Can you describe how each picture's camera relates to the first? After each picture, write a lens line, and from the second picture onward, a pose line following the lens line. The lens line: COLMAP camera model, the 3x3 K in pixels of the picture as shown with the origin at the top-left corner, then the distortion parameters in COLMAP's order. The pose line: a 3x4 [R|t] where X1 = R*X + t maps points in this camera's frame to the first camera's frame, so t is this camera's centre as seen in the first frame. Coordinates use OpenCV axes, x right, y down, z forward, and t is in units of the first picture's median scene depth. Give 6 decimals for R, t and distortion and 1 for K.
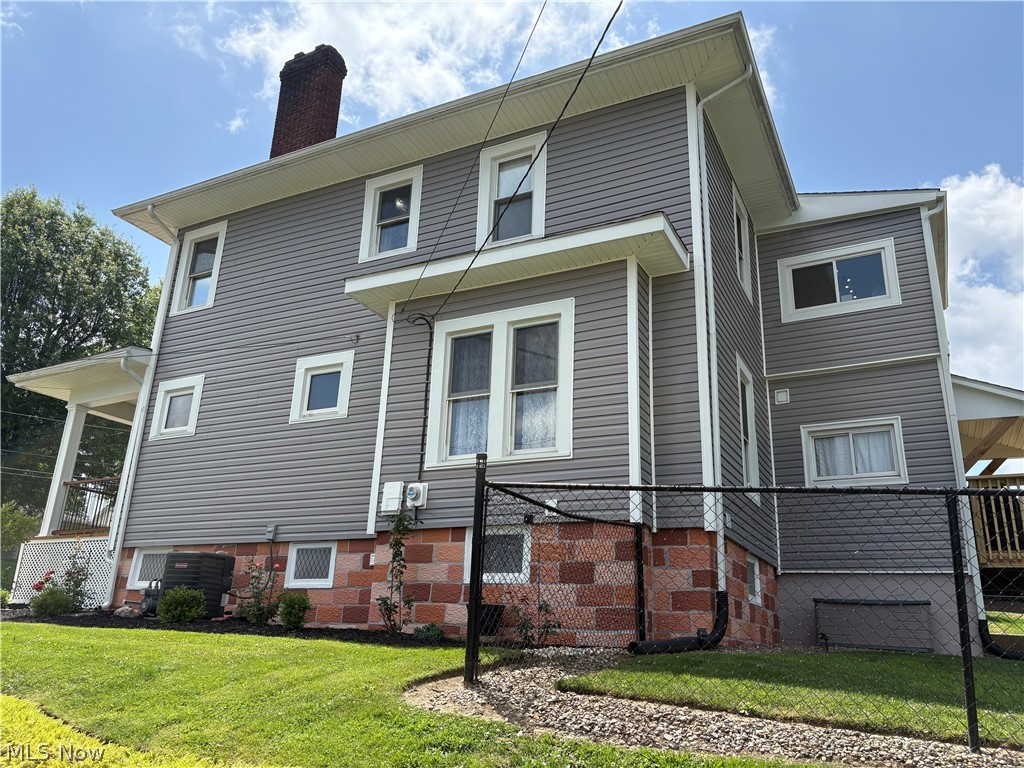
lens RADIAL K [[775.3, 0, 512.4], [0, 775.3, 383.8], [0, 0, 1]] dist [0.026667, -0.026629]
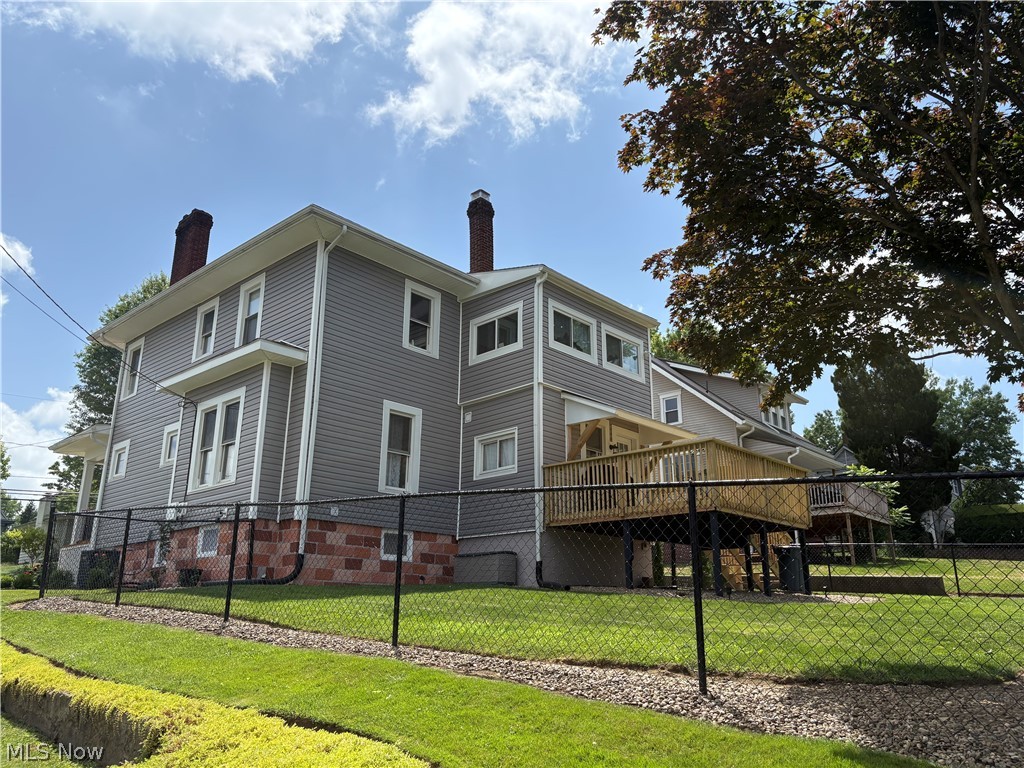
lens RADIAL K [[775.3, 0, 517.0], [0, 775.3, 383.9], [0, 0, 1]] dist [0.026667, -0.026629]
pose [[0.964017, -0.107875, -0.242969, 0.897481], [0.112320, 0.993662, 0.004473, -0.049031], [0.240947, -0.031602, 0.970024, -0.419228]]
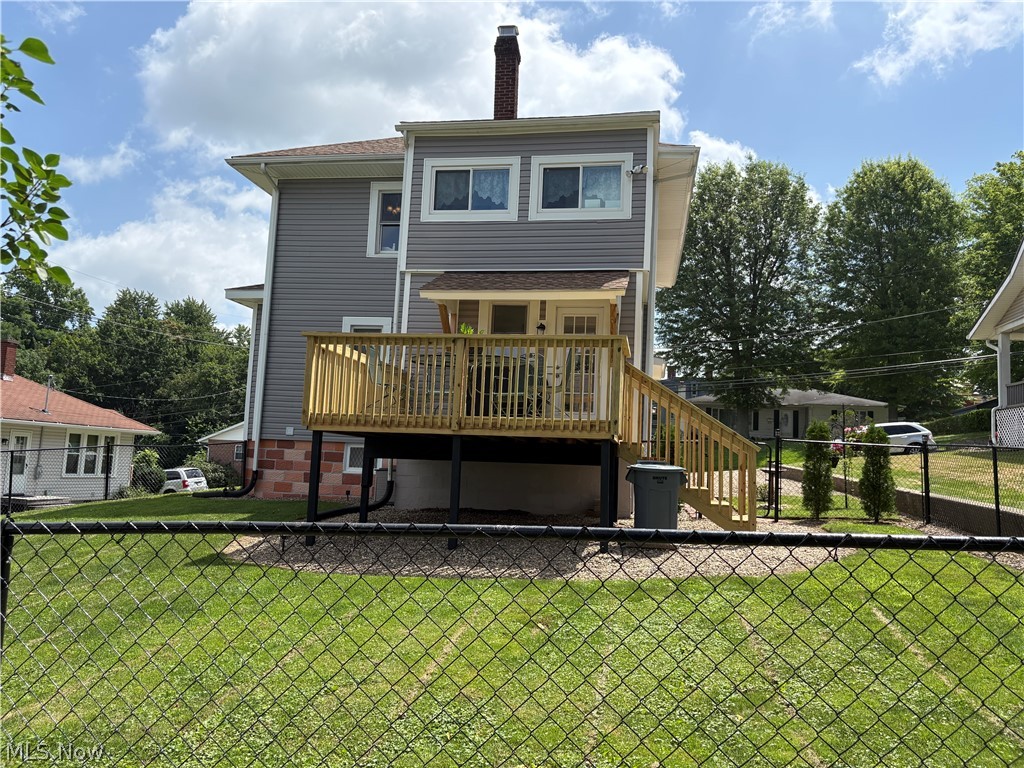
lens RADIAL K [[775.3, 0, 510.7], [0, 775.3, 382.5], [0, 0, 1]] dist [0.026667, -0.026629]
pose [[0.287031, -0.120066, -0.950367, 1.787034], [0.268714, 0.962371, -0.040426, 0.229150], [0.919460, -0.243773, 0.308494, 0.775664]]
